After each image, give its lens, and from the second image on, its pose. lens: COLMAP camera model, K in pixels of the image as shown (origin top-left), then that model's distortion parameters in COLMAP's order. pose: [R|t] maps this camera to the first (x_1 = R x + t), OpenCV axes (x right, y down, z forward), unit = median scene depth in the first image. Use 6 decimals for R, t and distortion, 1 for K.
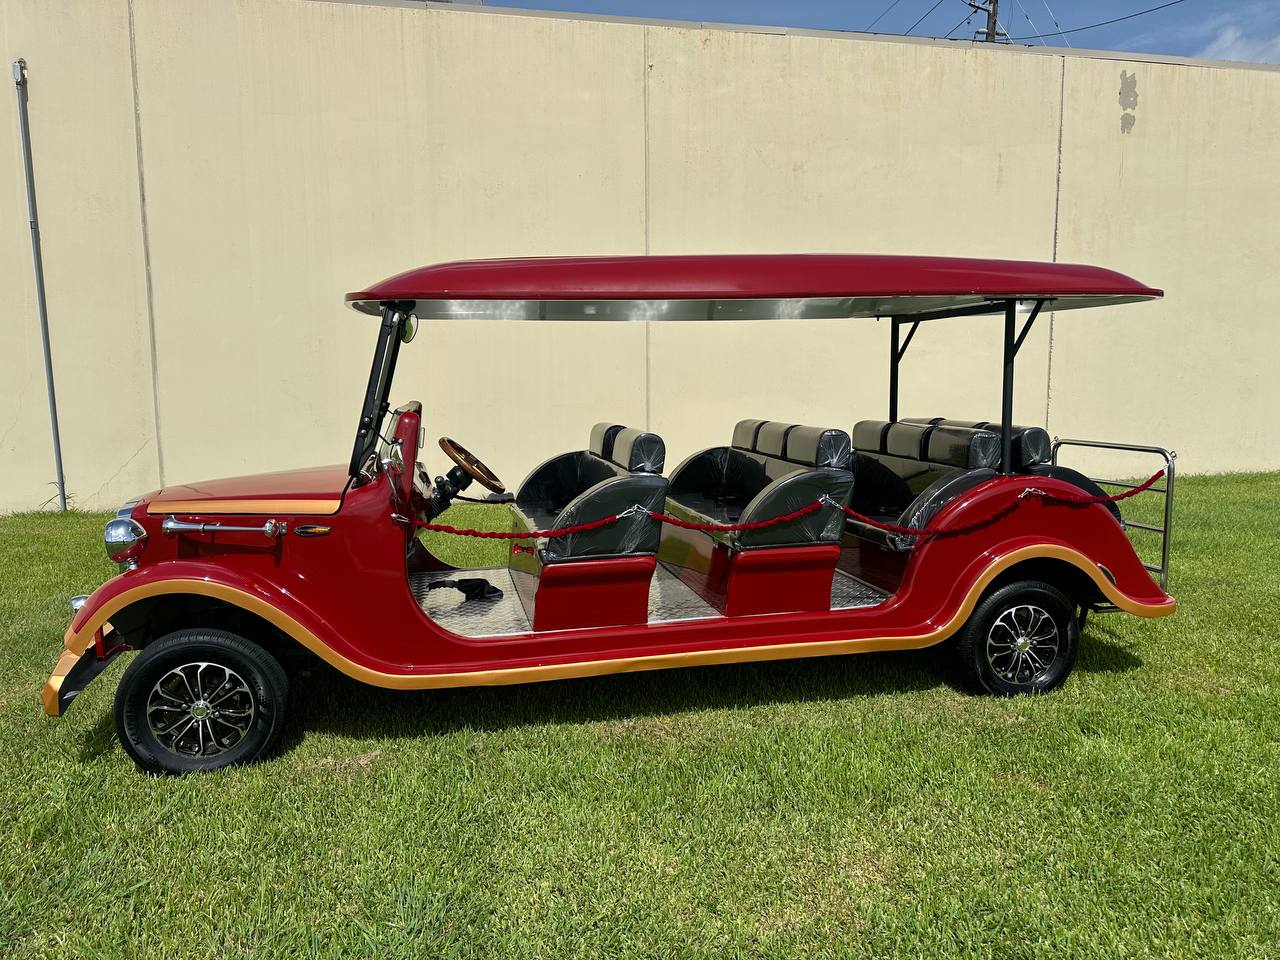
lens RADIAL K [[899.4, 0, 632.6], [0, 899.4, 483.6], [0, 0, 1]] dist [0.022367, -0.020404]
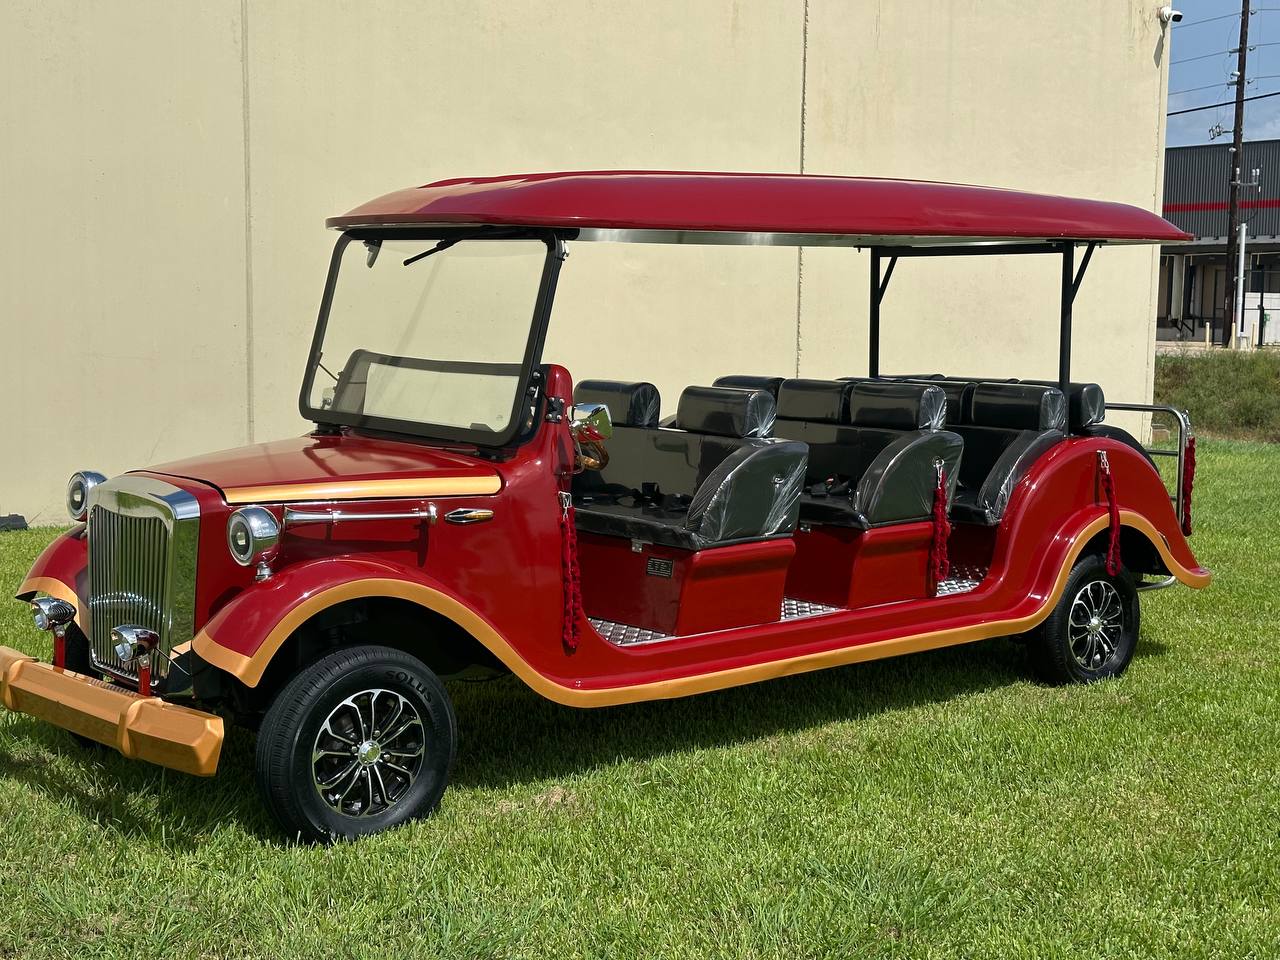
lens RADIAL K [[1766.7, 0, 634.9], [0, 1766.7, 481.5], [0, 0, 1]] dist [0.108996, 0.000000]
pose [[0.884667, -0.027543, 0.465410, -0.795215], [0.035813, 0.999319, -0.008934, 0.035117], [-0.464847, 0.024571, 0.885050, -0.358251]]
